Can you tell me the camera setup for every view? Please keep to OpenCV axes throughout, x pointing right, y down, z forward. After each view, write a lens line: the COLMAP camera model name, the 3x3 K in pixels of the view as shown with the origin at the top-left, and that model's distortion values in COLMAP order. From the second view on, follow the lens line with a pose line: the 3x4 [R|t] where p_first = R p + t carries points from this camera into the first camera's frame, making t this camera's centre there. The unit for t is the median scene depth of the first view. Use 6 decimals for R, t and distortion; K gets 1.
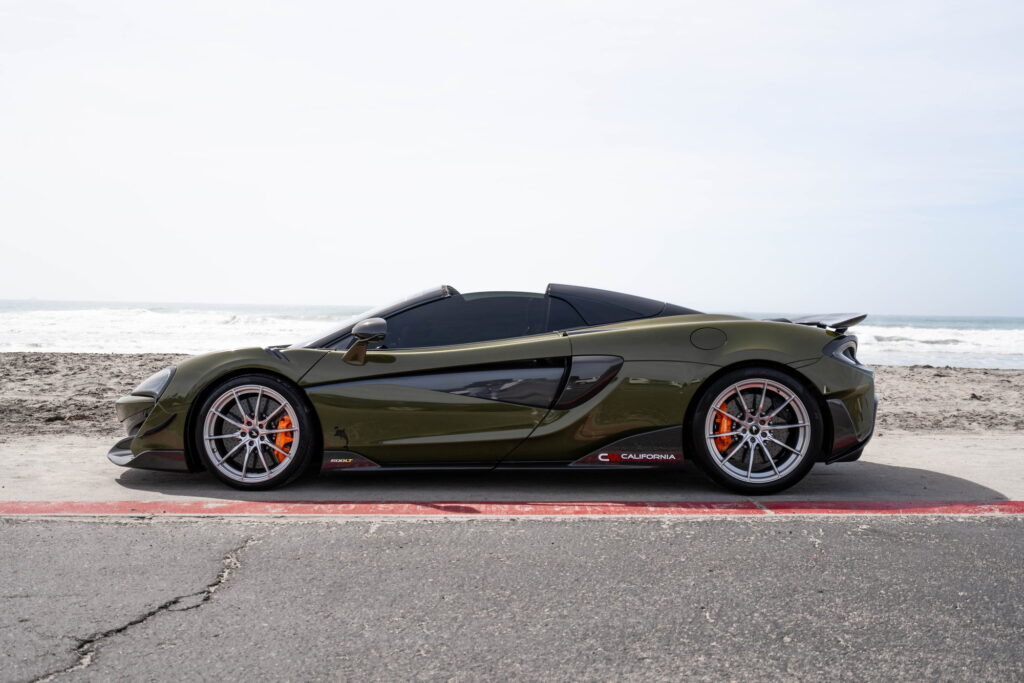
lens RADIAL K [[1026.9, 0, 512.0], [0, 1026.9, 341.5], [0, 0, 1]] dist [0.006096, -0.004369]
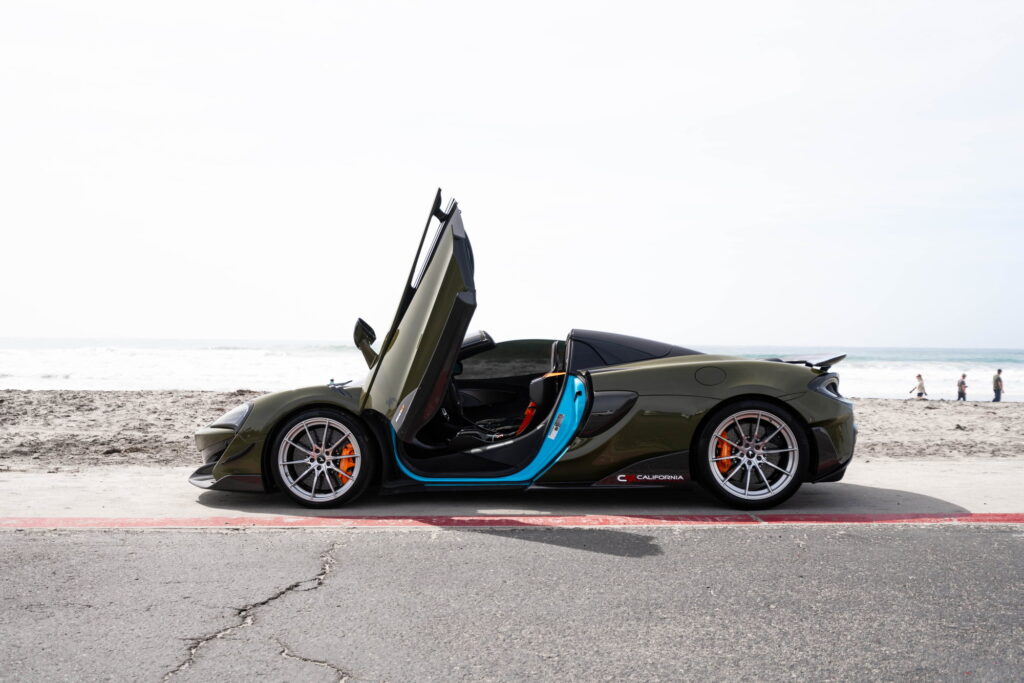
lens RADIAL K [[1026.9, 0, 512.0], [0, 1026.9, 341.5], [0, 0, 1]] dist [0.006096, -0.004369]
pose [[0.999985, -0.005128, -0.002025, -0.031935], [0.005056, 0.999401, -0.034240, -0.003289], [0.002199, 0.034229, 0.999412, -0.169643]]
